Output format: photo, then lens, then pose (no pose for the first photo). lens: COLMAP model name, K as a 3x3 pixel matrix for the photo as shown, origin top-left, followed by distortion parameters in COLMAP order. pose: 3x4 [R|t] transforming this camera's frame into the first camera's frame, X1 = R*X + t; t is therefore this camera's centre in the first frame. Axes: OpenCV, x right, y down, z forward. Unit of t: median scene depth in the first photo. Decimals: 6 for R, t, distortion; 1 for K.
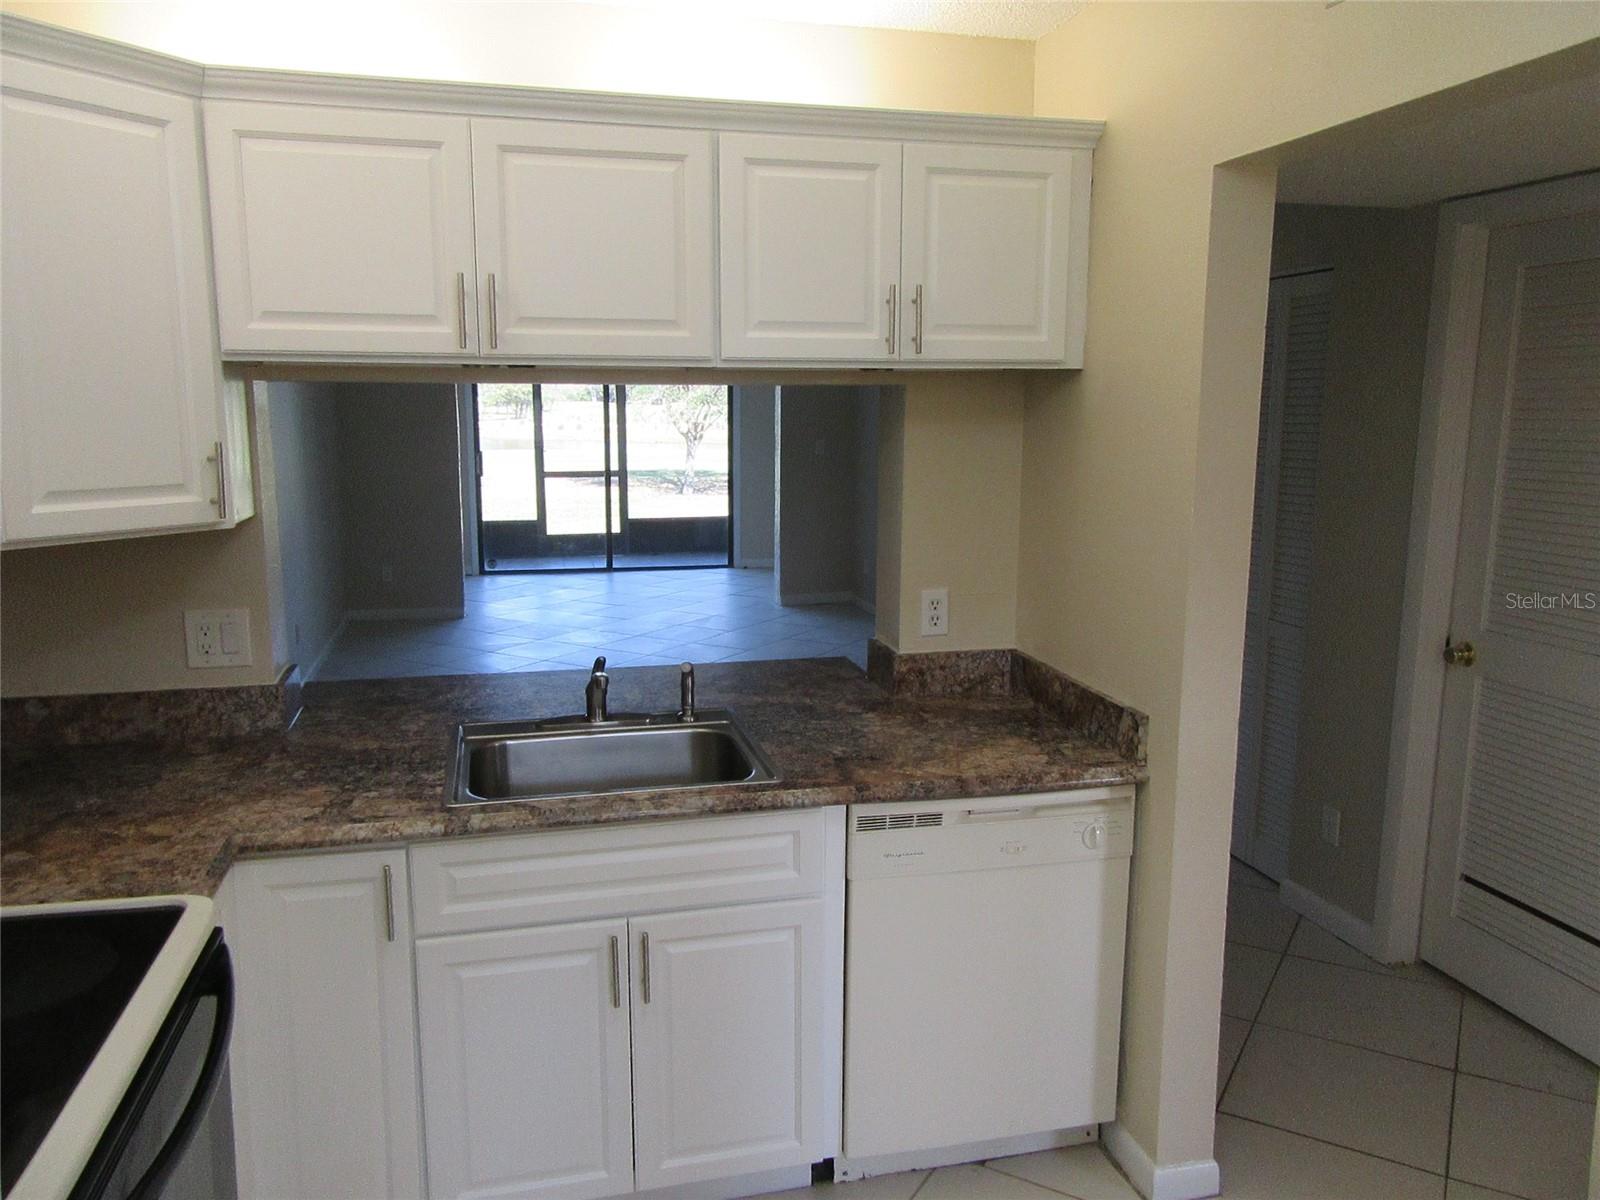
lens RADIAL K [[1190.9, 0, 791.2], [0, 1190.9, 596.1], [0, 0, 1]] dist [0.001374, 0.006311]
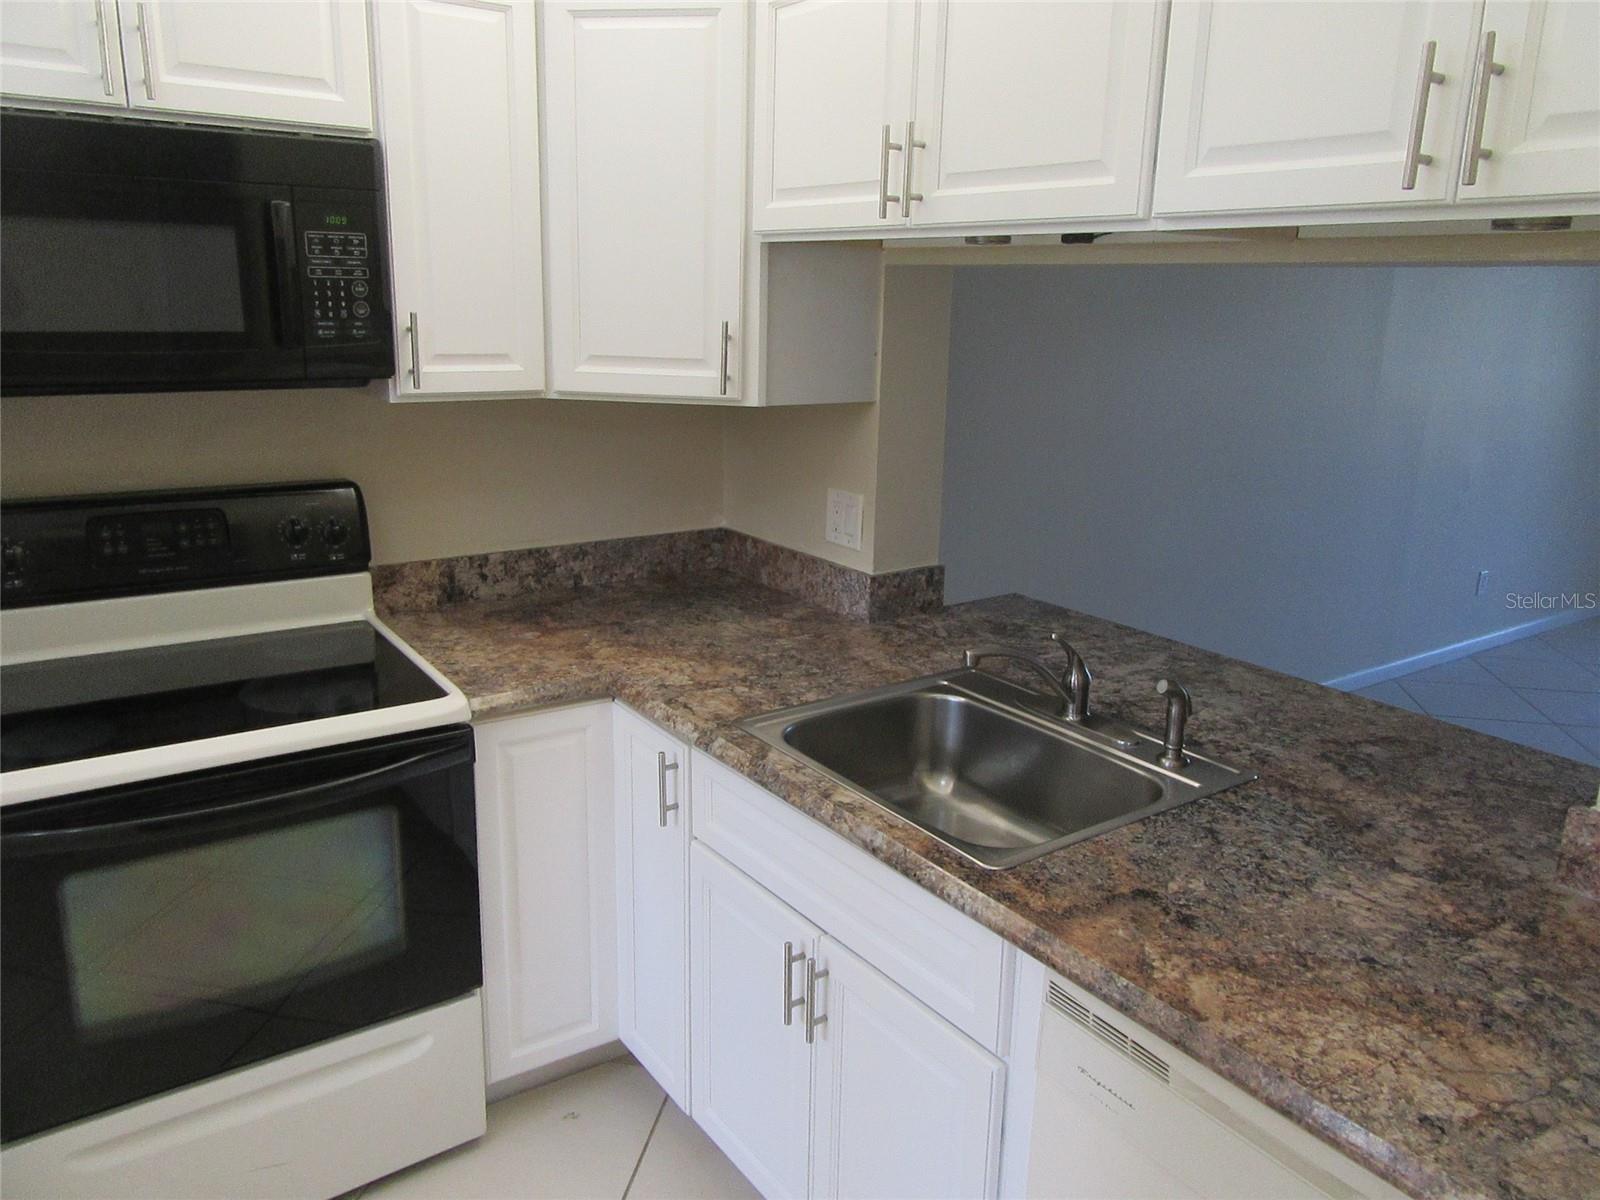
lens RADIAL K [[1190.9, 0, 800.7], [0, 1190.9, 600.0], [0, 0, 1]] dist [0.001374, 0.006311]
pose [[0.349291, 0.238501, -0.906153, 0.507826], [-0.166986, 0.967428, 0.190262, -0.094874], [0.922015, 0.084858, 0.377740, 0.626046]]
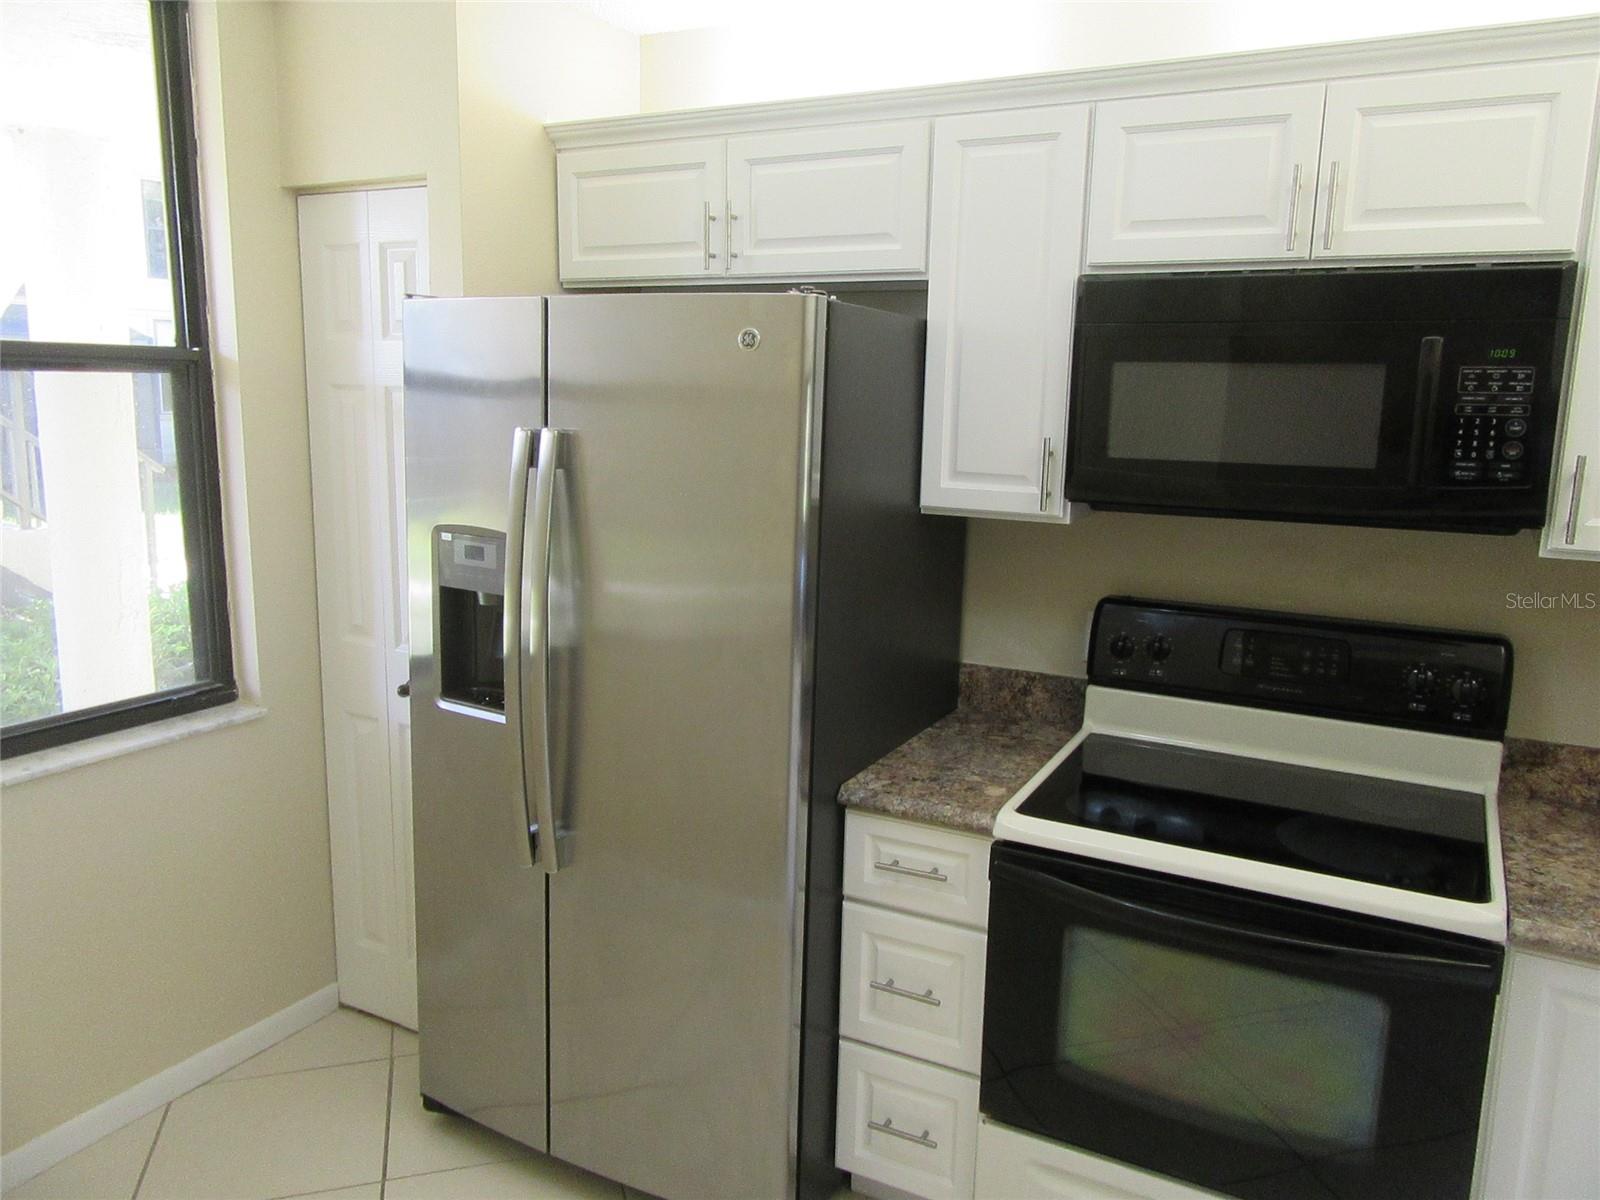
lens RADIAL K [[1190.9, 0, 804.9], [0, 1190.9, 600.3], [0, 0, 1]] dist [0.001374, 0.006311]
pose [[-0.678440, 0.109777, -0.726408, 0.443123], [-0.139370, 0.951585, 0.273973, -0.135256], [0.721315, 0.287114, -0.630294, 0.819231]]
